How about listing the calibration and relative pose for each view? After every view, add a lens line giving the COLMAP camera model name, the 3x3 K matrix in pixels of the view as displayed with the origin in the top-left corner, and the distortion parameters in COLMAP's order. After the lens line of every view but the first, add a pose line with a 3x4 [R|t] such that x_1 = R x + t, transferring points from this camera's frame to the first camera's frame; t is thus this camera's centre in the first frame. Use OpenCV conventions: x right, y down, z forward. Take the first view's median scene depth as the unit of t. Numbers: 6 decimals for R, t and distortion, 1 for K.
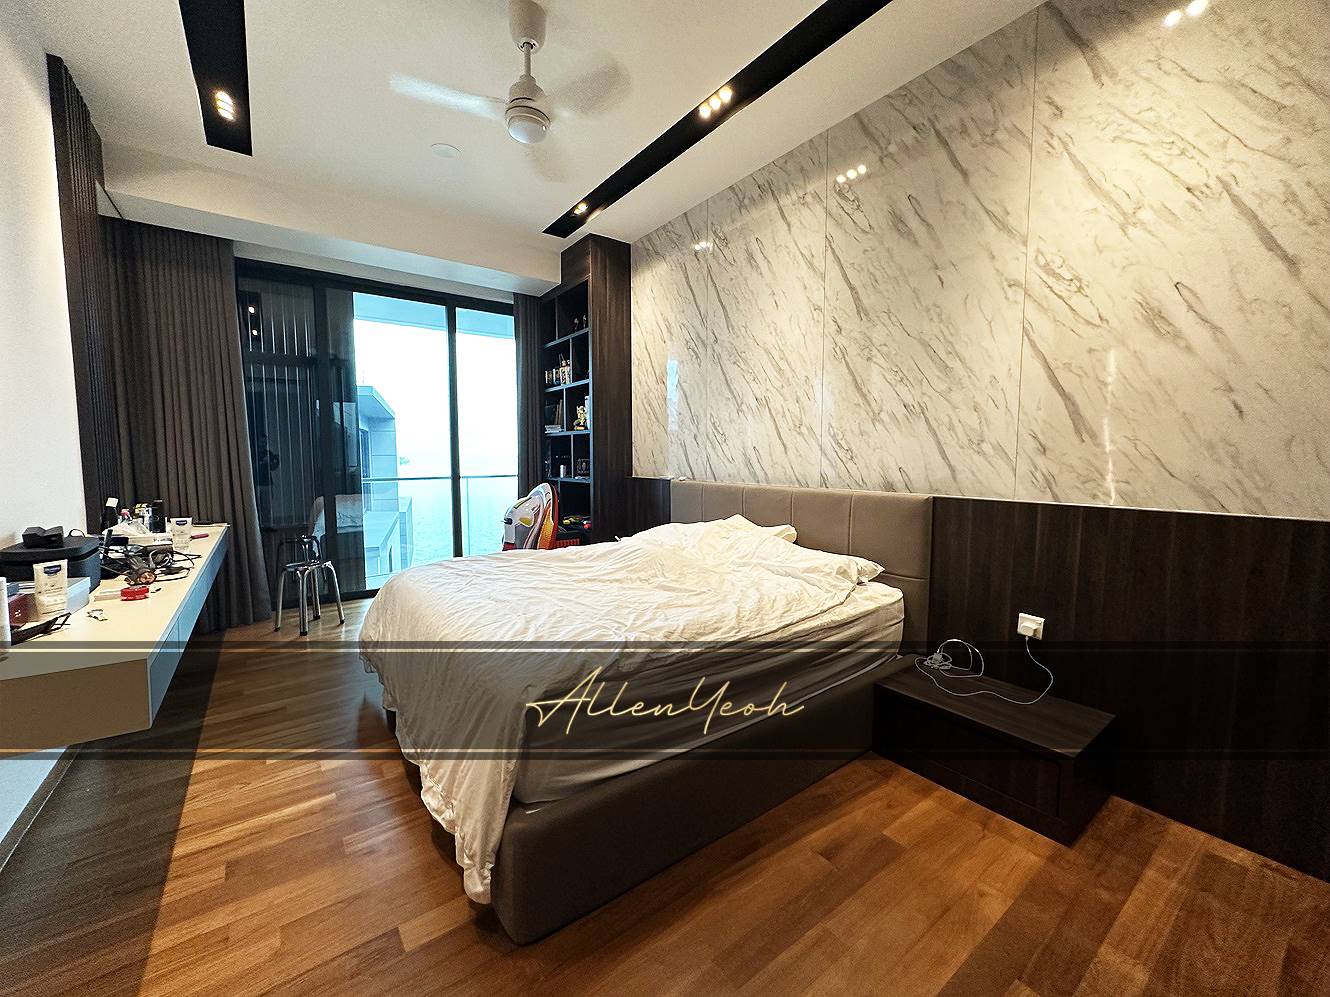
lens RADIAL K [[535.8, 0, 665.0], [0, 535.8, 498.5], [0, 0, 1]] dist [-0.000164, 0.000282]
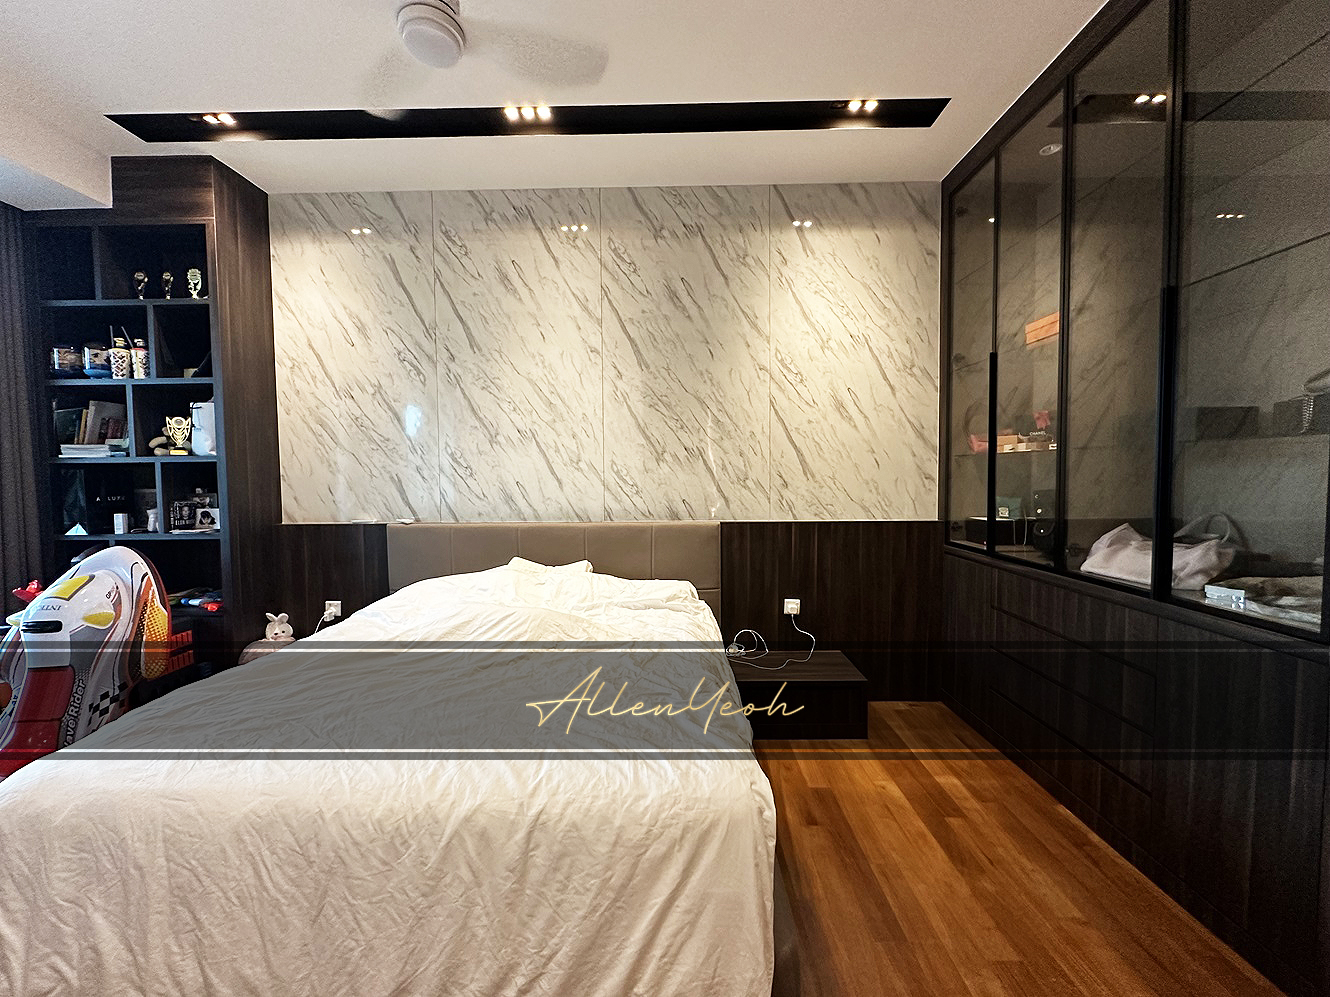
lens RADIAL K [[535.8, 0, 665.0], [0, 535.8, 498.5], [0, 0, 1]] dist [-0.000164, 0.000282]
pose [[0.607563, -0.042190, 0.793150, -0.473179], [0.072897, 0.997336, -0.002788, -0.053127], [-0.790919, 0.059512, 0.609020, 0.267319]]
